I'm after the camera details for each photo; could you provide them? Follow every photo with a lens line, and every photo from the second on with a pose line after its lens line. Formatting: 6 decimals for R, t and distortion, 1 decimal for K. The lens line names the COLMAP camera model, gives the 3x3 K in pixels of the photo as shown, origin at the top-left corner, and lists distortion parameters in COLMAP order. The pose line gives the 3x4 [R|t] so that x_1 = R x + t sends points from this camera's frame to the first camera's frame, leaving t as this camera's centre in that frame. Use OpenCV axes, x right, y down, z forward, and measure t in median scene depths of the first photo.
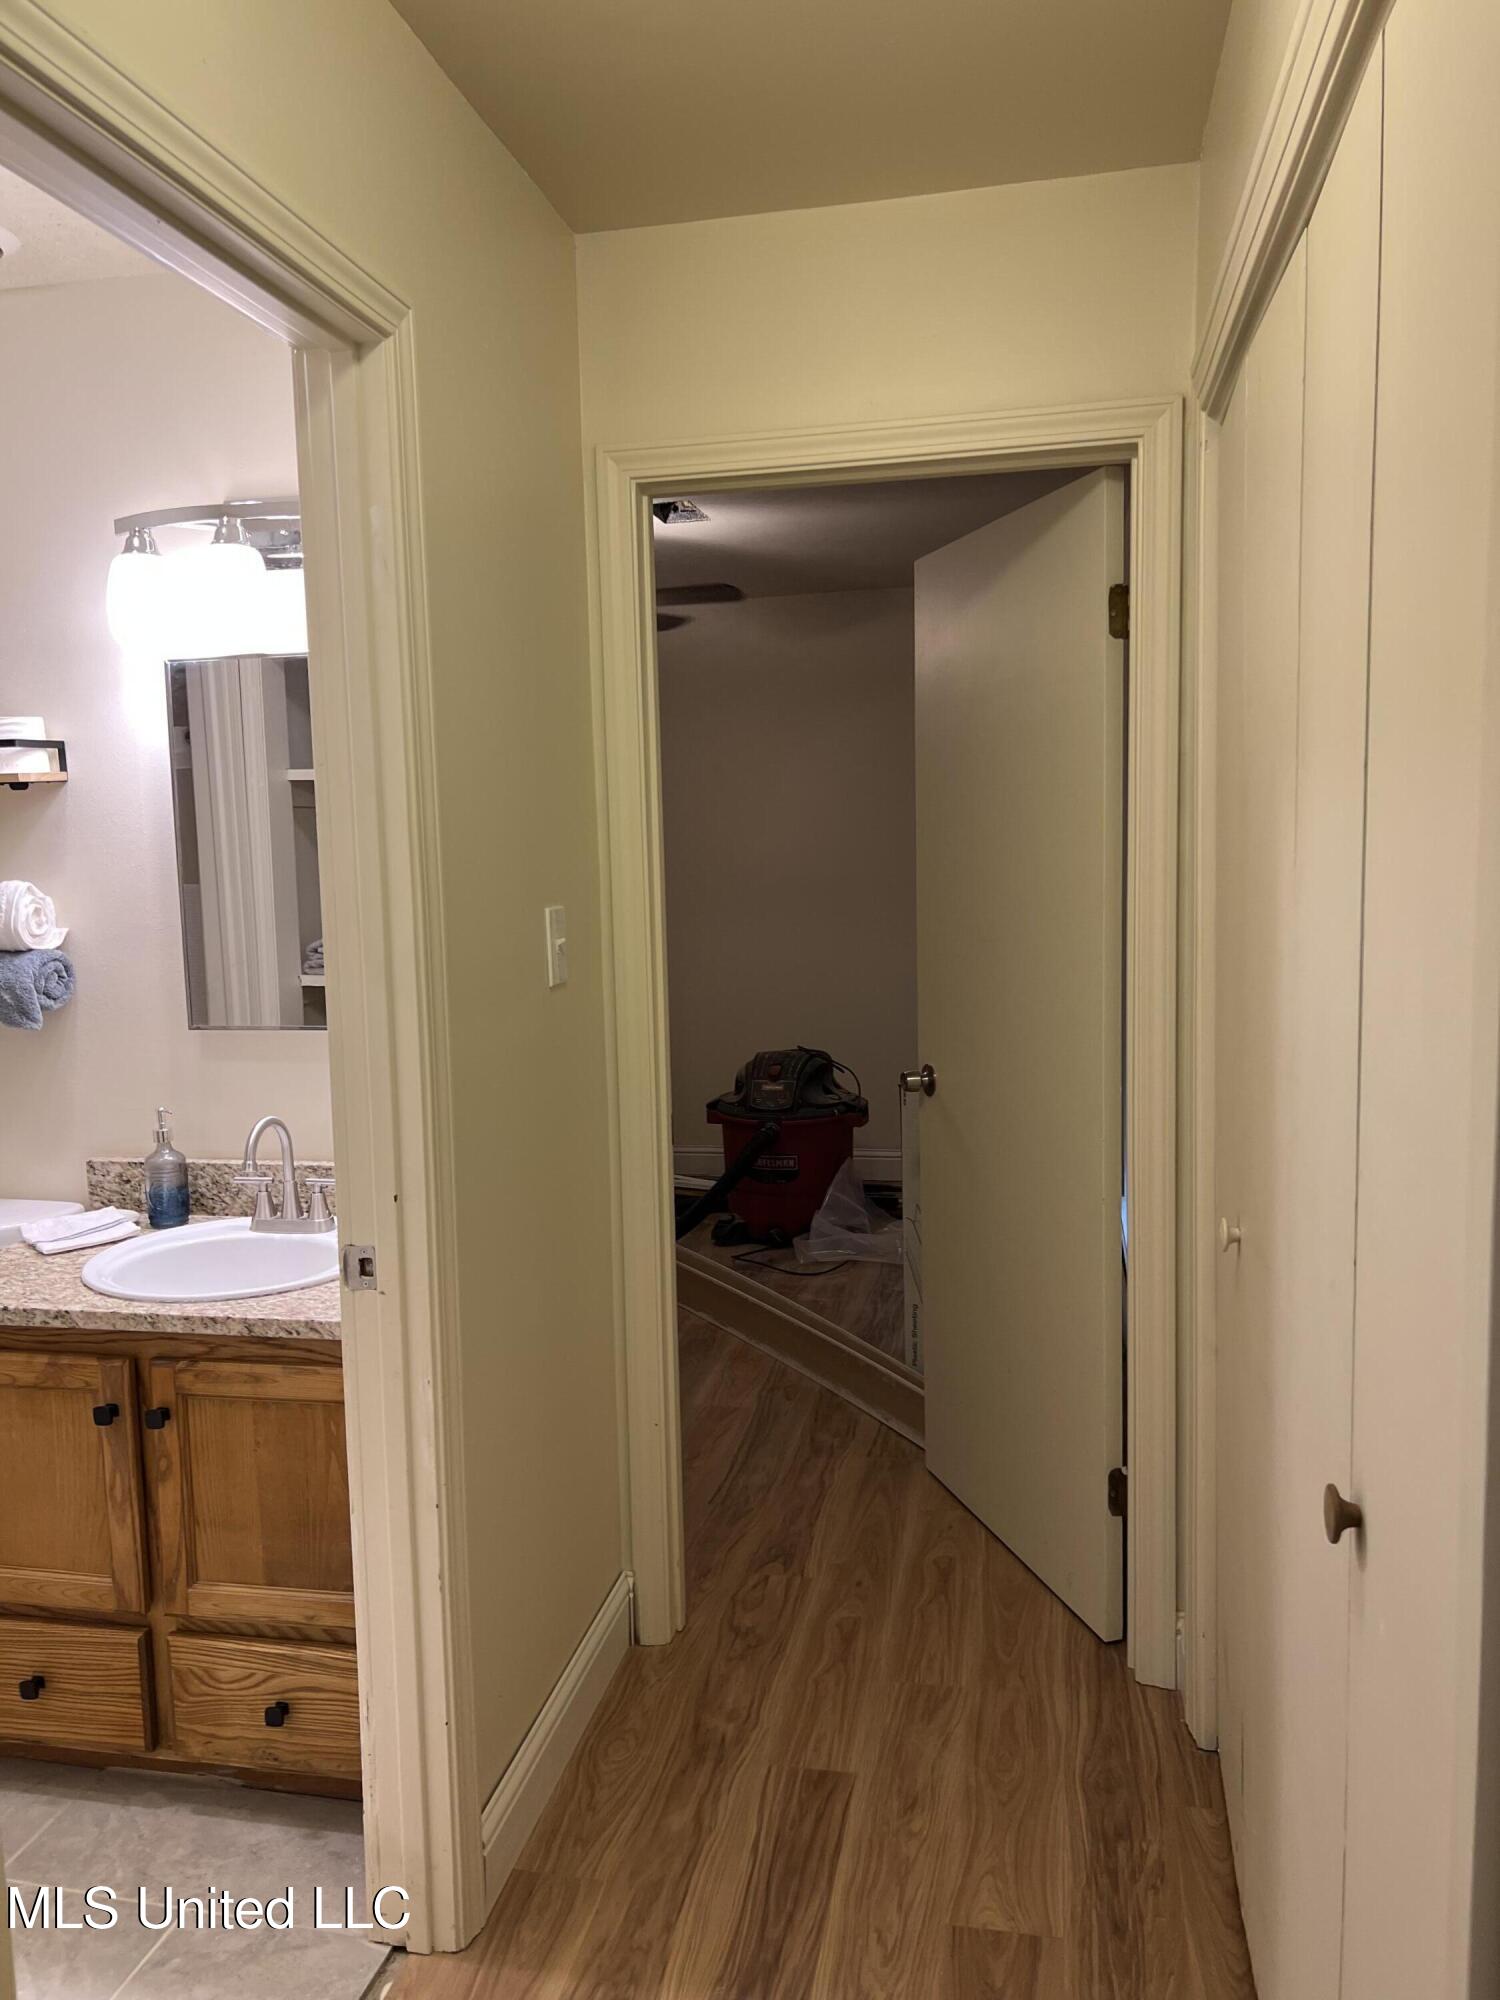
lens RADIAL K [[1507.1, 0, 749.8], [0, 1507.1, 1004.3], [0, 0, 1]] dist [0.060396, -0.062914]
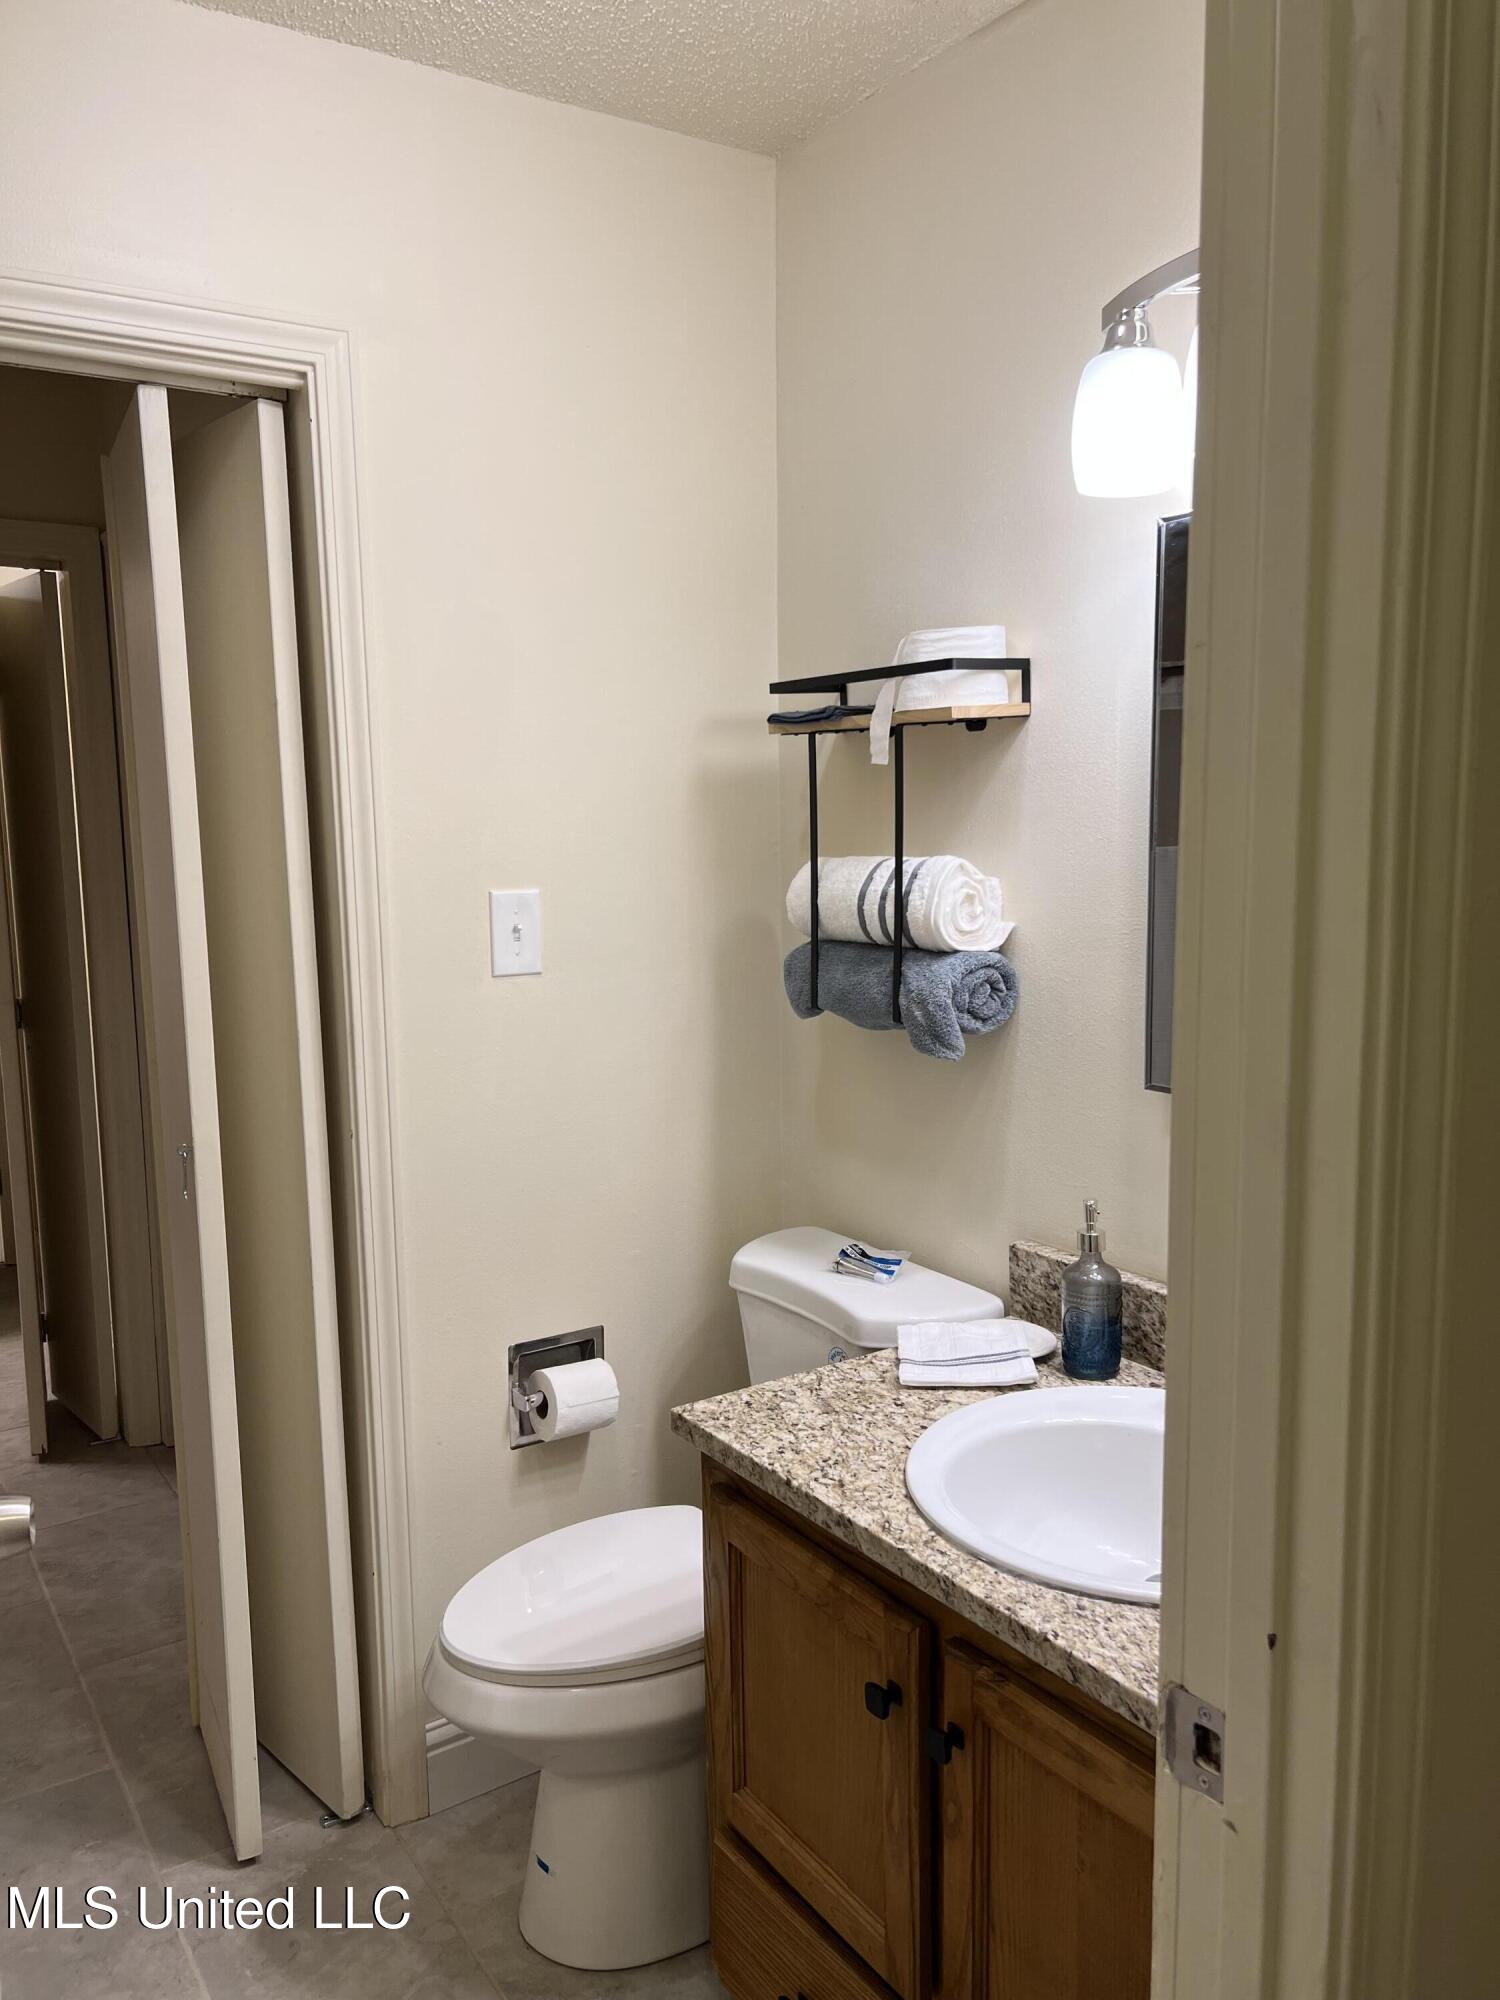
lens RADIAL K [[1507.1, 0, 748.4], [0, 1507.1, 1000.6], [0, 0, 1]] dist [0.060396, -0.062914]
pose [[0.711844, 0.107579, -0.694050, -0.040093], [-0.084383, 0.994141, 0.067547, -0.052593], [0.697250, 0.010483, 0.716751, 0.414581]]
